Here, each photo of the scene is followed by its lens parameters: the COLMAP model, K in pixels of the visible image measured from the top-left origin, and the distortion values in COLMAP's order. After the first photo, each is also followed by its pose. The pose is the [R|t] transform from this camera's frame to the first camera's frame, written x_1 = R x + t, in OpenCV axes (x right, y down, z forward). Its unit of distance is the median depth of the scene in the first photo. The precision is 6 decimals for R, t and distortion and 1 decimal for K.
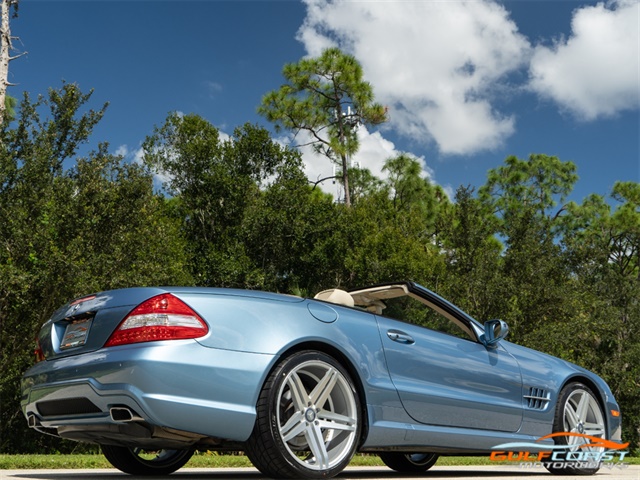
lens RADIAL K [[763.5, 0, 306.7], [0, 763.5, 226.4], [0, 0, 1]] dist [-0.026202, 0.000000]
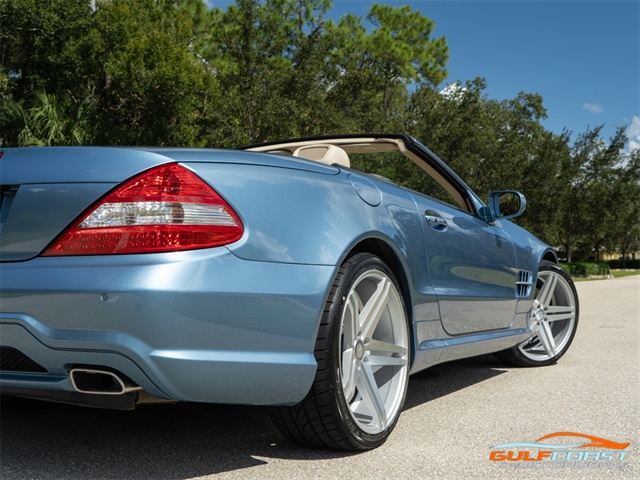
lens RADIAL K [[786.7, 0, 308.6], [0, 786.7, 237.7], [0, 0, 1]] dist [-0.006717, 0.000000]
pose [[0.938368, 0.006729, 0.345573, -0.190620], [-0.094489, 0.966719, 0.237751, -0.002379], [-0.332472, -0.255751, 0.907774, 0.294839]]
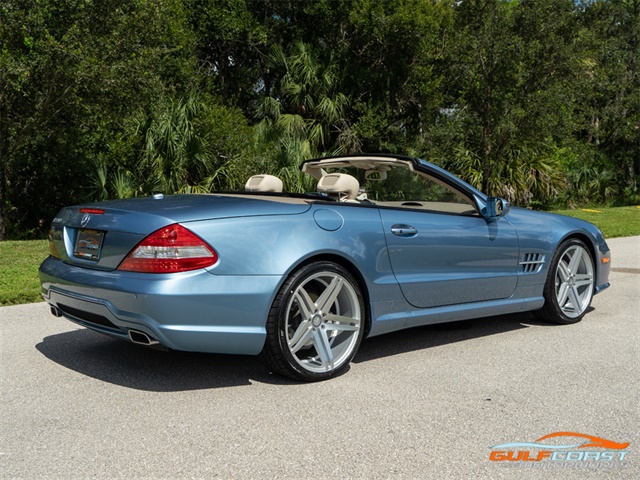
lens RADIAL K [[763.5, 0, 316.0], [0, 763.5, 212.5], [0, 0, 1]] dist [-0.026202, 0.000000]
pose [[0.999943, -0.009440, 0.004936, -0.000119], [0.007294, 0.944442, 0.328598, -0.172598], [-0.007764, -0.328543, 0.944457, 0.029059]]
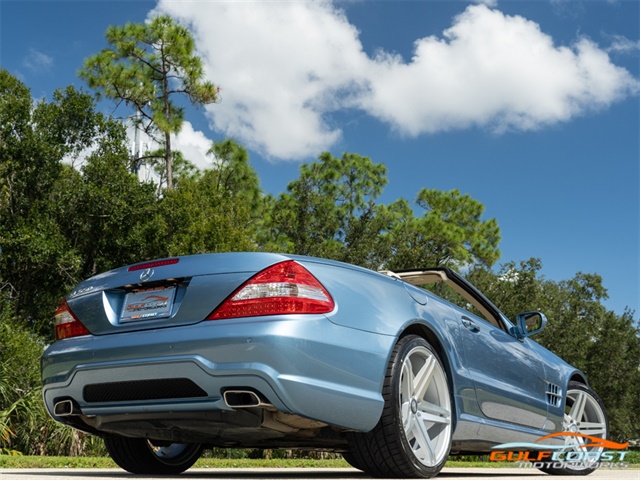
lens RADIAL K [[813.9, 0, 279.0], [0, 813.9, 230.5], [0, 0, 1]] dist [-0.020515, 0.000000]
pose [[0.967619, 0.075197, 0.240954, -0.279122], [-0.079241, 0.996830, 0.007122, 0.032291], [-0.239655, -0.025985, 0.970510, 0.074636]]
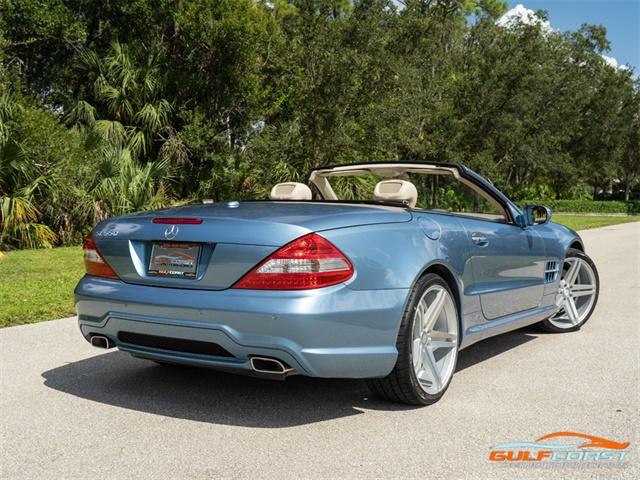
lens RADIAL K [[786.7, 0, 303.4], [0, 786.7, 235.5], [0, 0, 1]] dist [-0.006717, 0.000000]
pose [[0.962088, -0.017158, 0.272200, -0.293926], [-0.076268, 0.941280, 0.328901, -0.139531], [-0.261860, -0.337192, 0.904285, 0.116219]]
